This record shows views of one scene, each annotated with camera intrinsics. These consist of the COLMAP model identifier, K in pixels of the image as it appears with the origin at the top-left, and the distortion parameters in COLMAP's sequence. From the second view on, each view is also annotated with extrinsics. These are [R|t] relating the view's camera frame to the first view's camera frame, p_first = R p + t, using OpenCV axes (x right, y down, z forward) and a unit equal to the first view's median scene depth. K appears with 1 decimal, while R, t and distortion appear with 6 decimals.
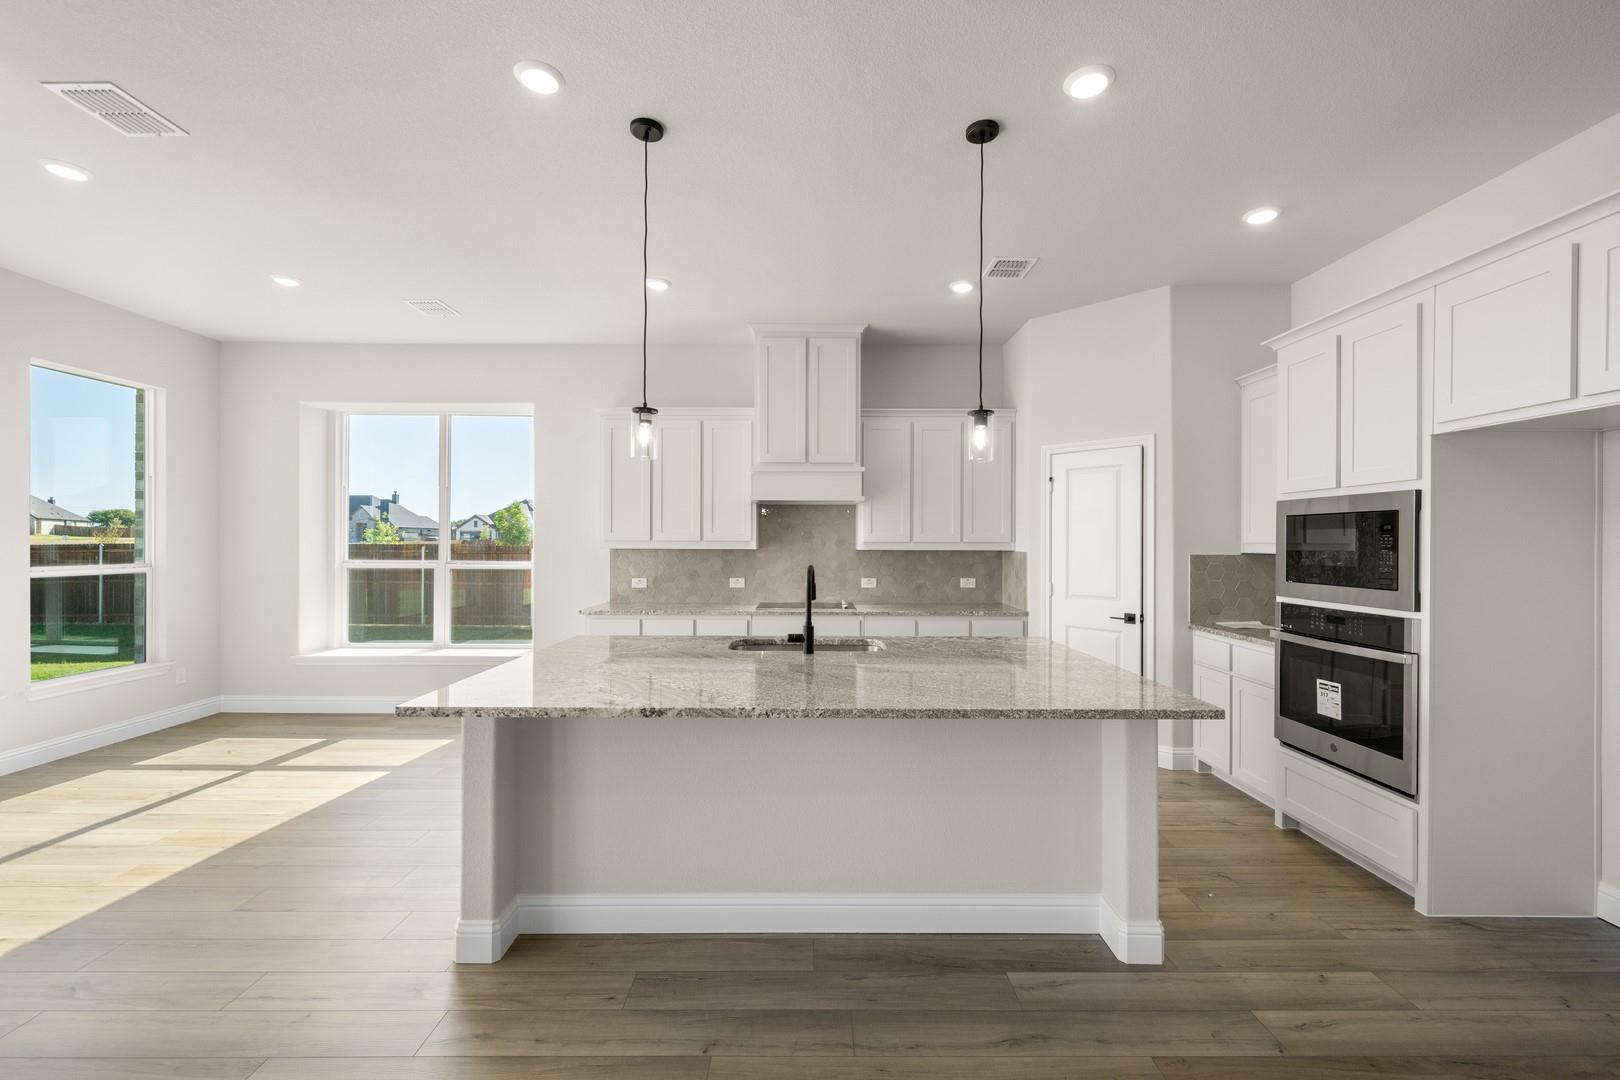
lens RADIAL K [[650.2, 0, 810.0], [0, 650.2, 540.0], [0, 0, 1]] dist [0.000914, -0.003439]
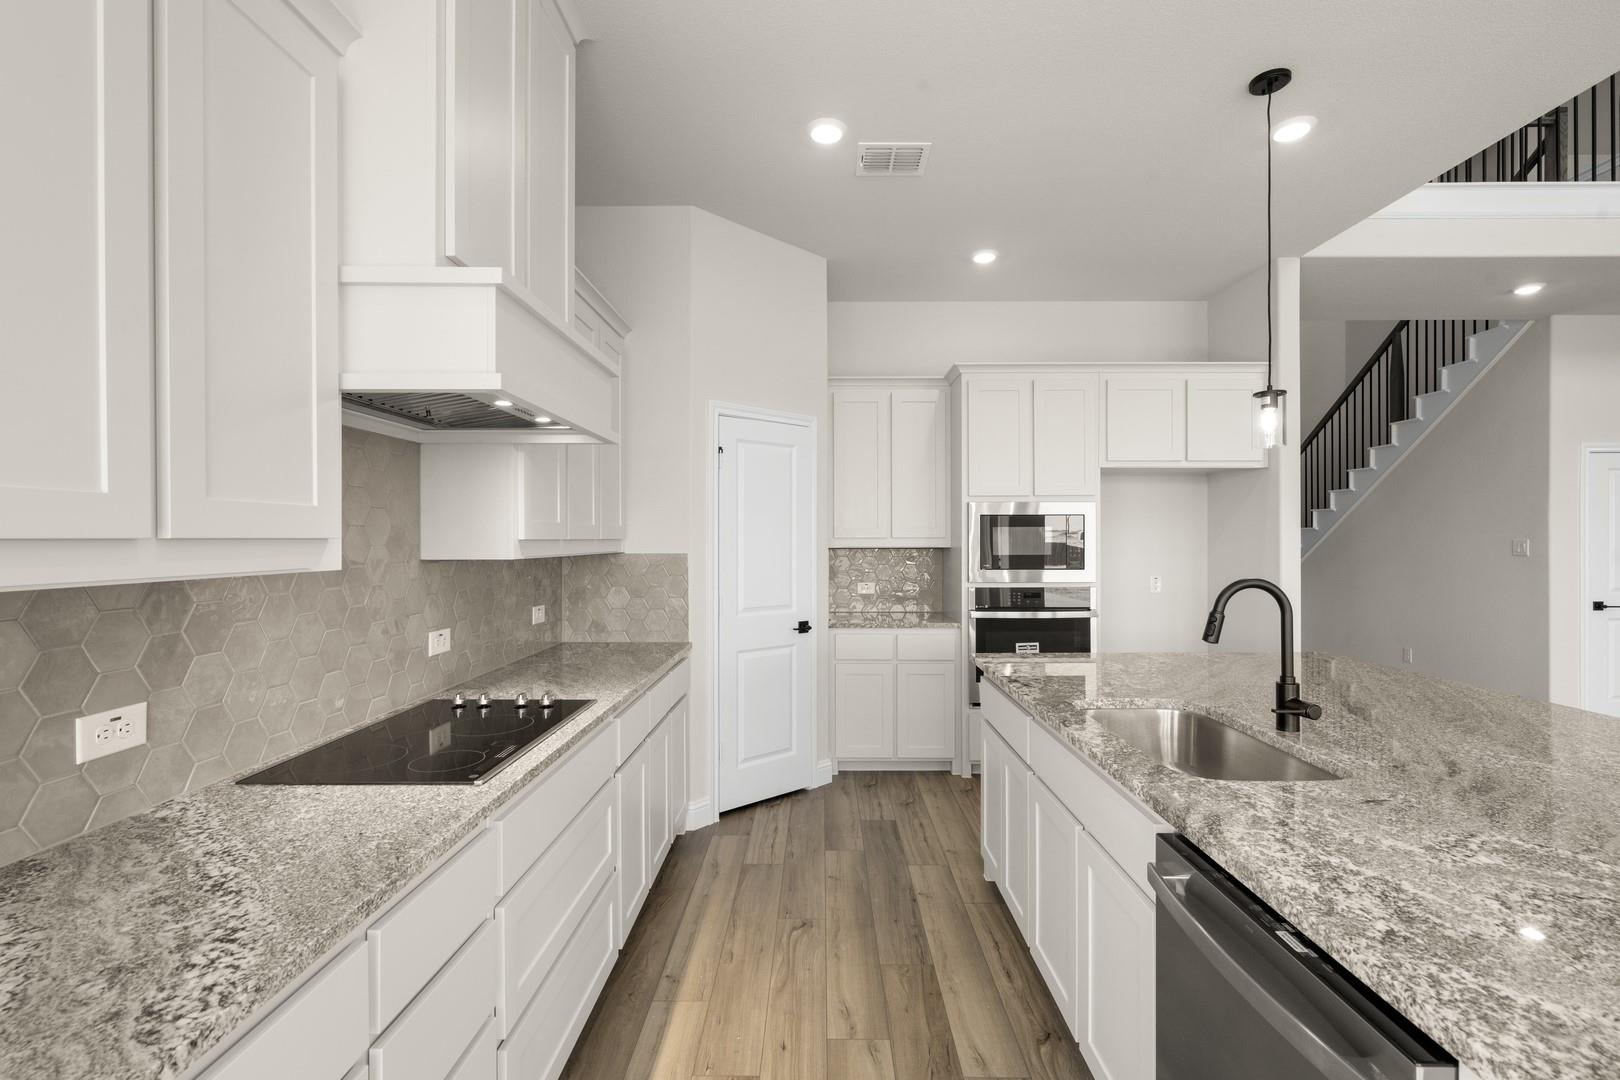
lens RADIAL K [[733.7, 0, 810.0], [0, 733.7, 540.0], [0, 0, 1]] dist [0.001214, 0.000109]
pose [[0.022866, -0.011341, 0.999674, -0.285099], [-0.002255, 0.999933, 0.011396, -0.002941], [-0.999736, -0.002515, 0.022839, 0.599192]]
